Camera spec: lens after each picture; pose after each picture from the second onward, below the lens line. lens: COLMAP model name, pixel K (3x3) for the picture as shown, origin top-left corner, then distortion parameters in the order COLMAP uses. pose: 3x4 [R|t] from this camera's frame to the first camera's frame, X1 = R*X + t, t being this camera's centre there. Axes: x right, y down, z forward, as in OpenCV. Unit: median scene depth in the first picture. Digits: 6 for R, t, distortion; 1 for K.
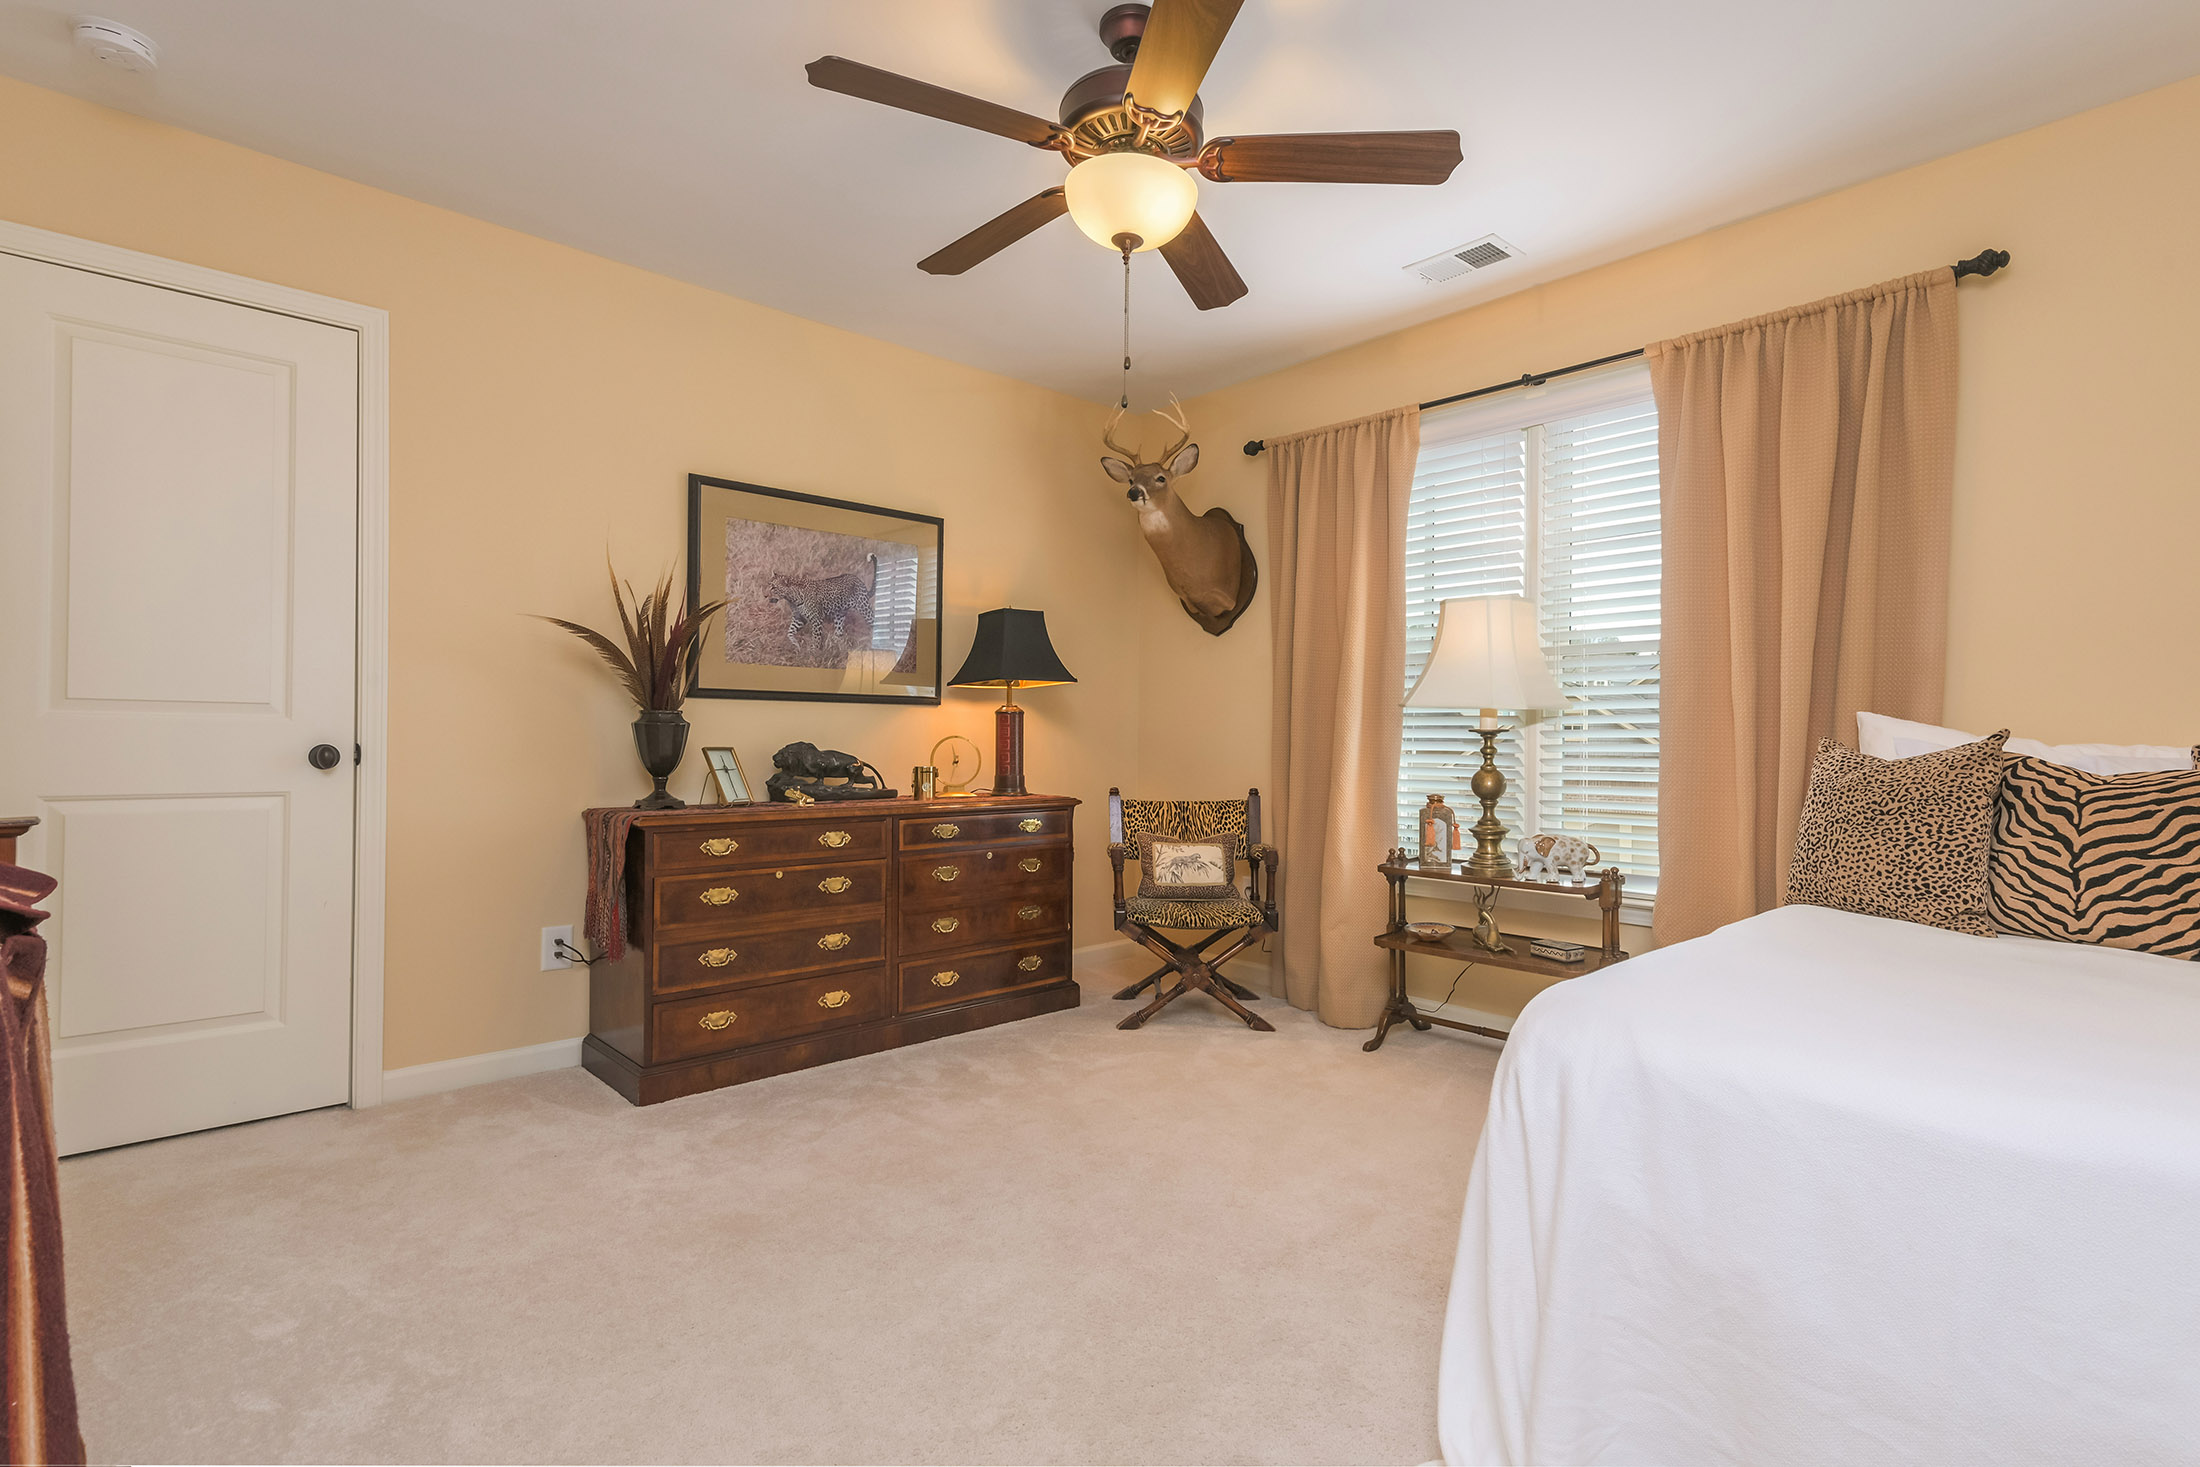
lens RADIAL K [[1041.1, 0, 1101.6], [0, 1041.1, 741.3], [0, 0, 1]] dist [0.011711, -0.000858]
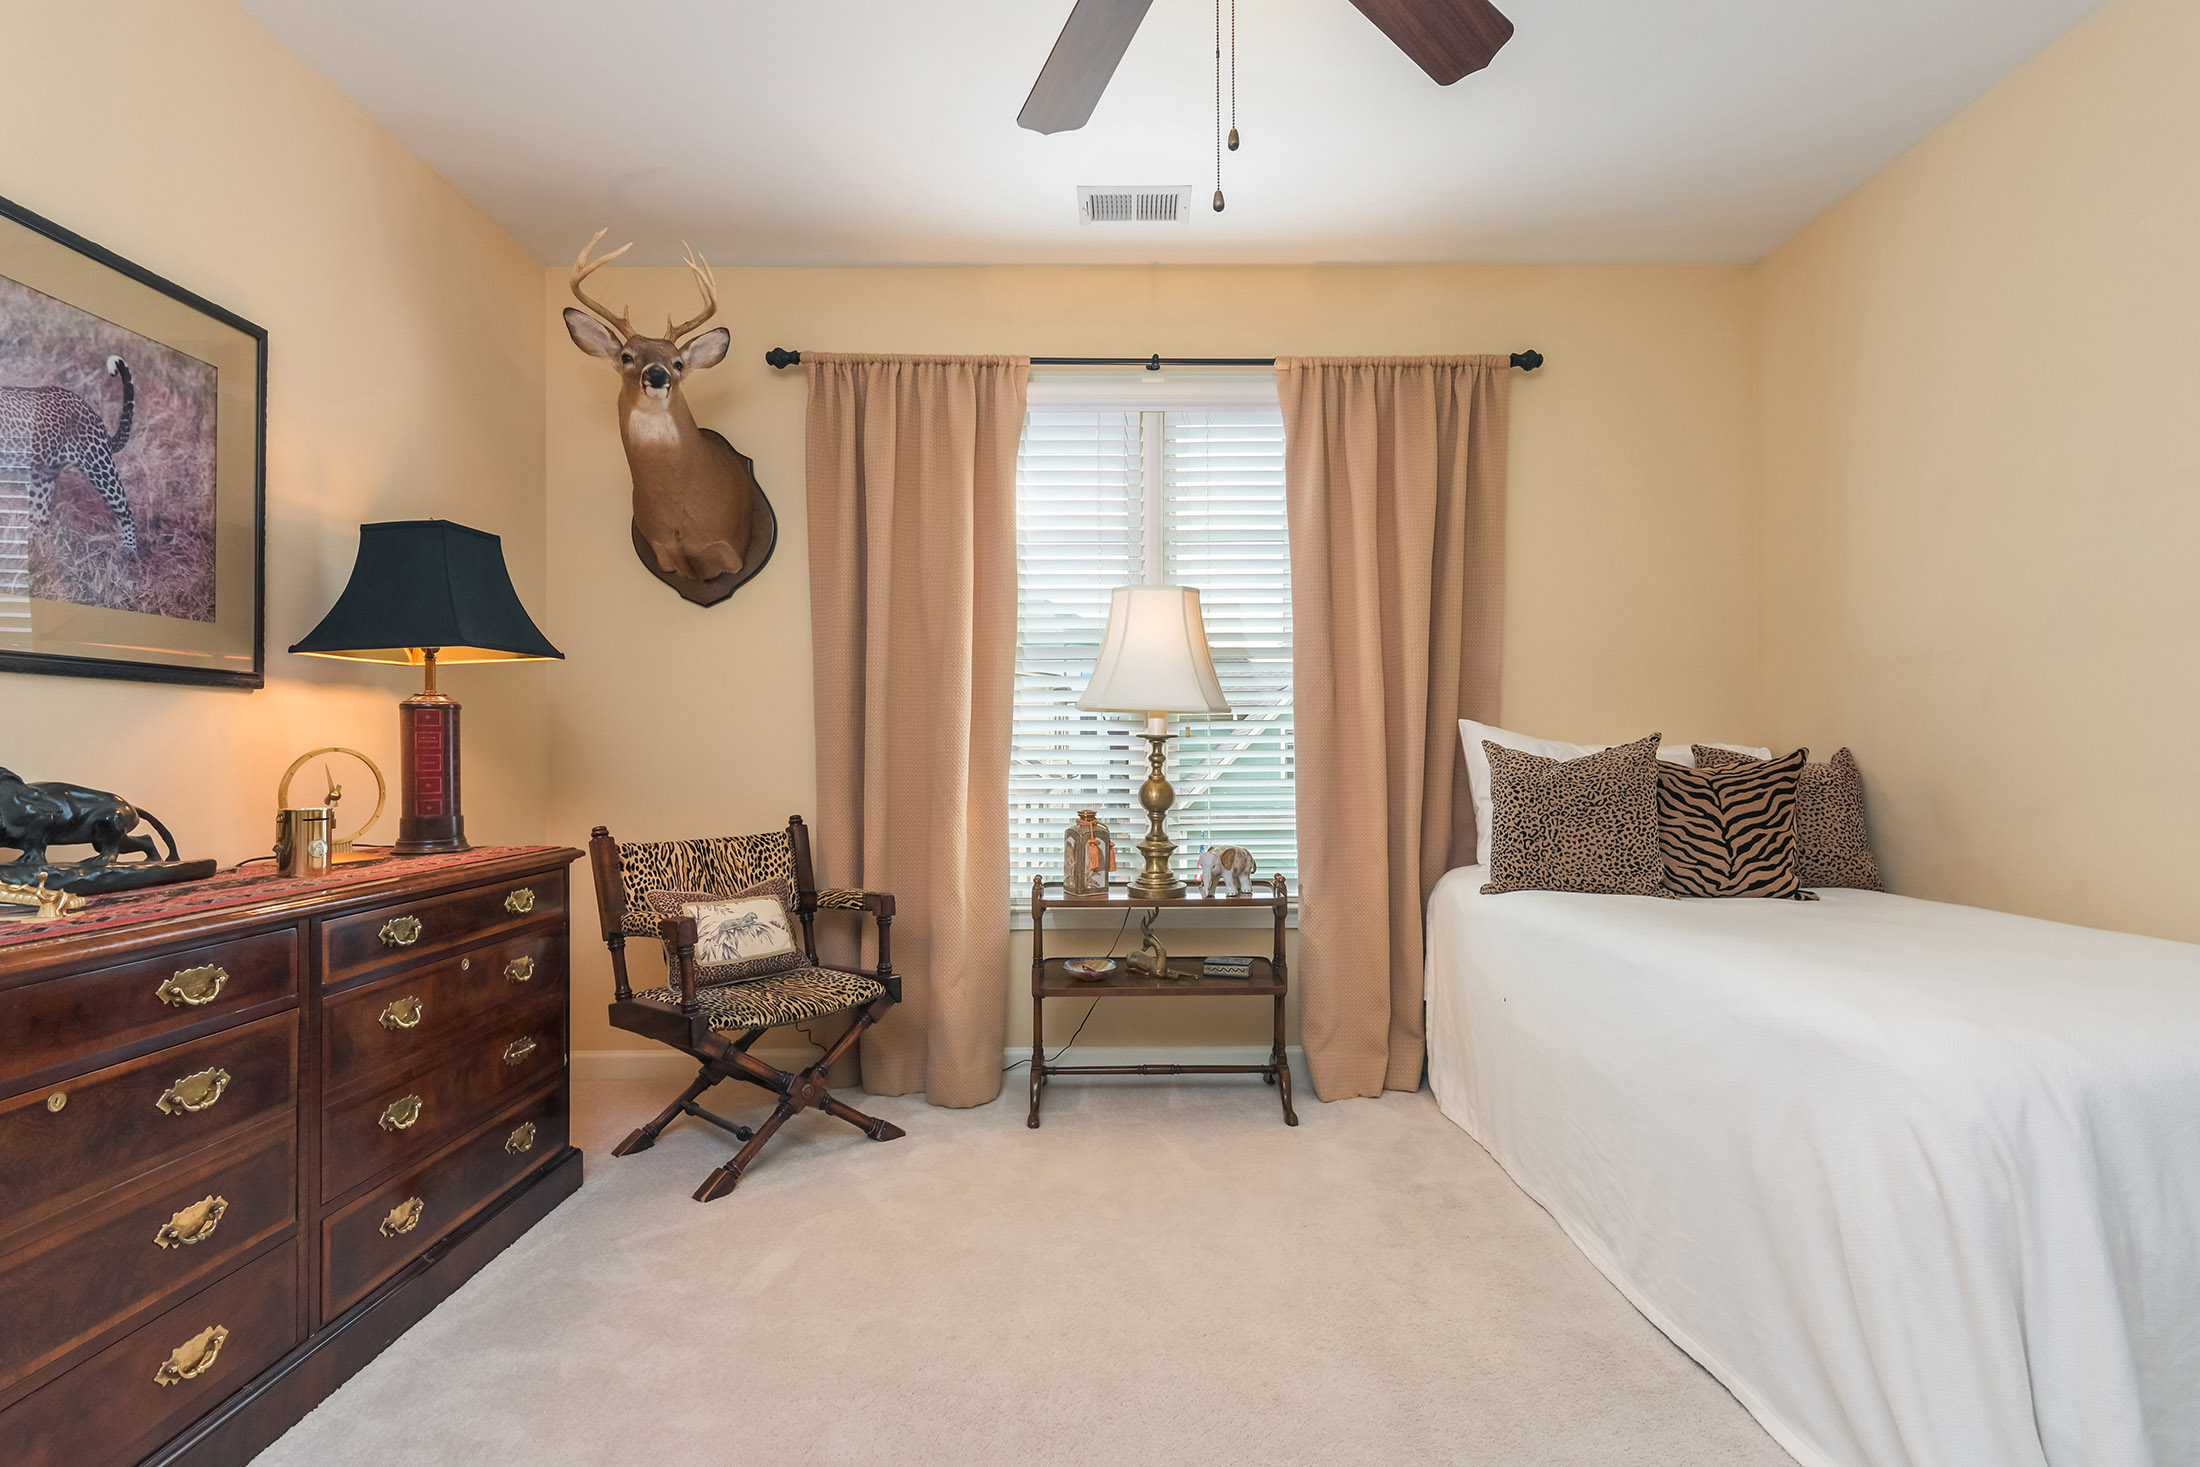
lens RADIAL K [[1041.1, 0, 1106.4], [0, 1041.1, 747.2], [0, 0, 1]] dist [0.011711, -0.000858]
pose [[0.669240, -0.007884, 0.743005, -0.316269], [0.011450, 0.999934, 0.000296, -0.001434], [-0.742958, 0.008309, 0.669286, 0.410083]]
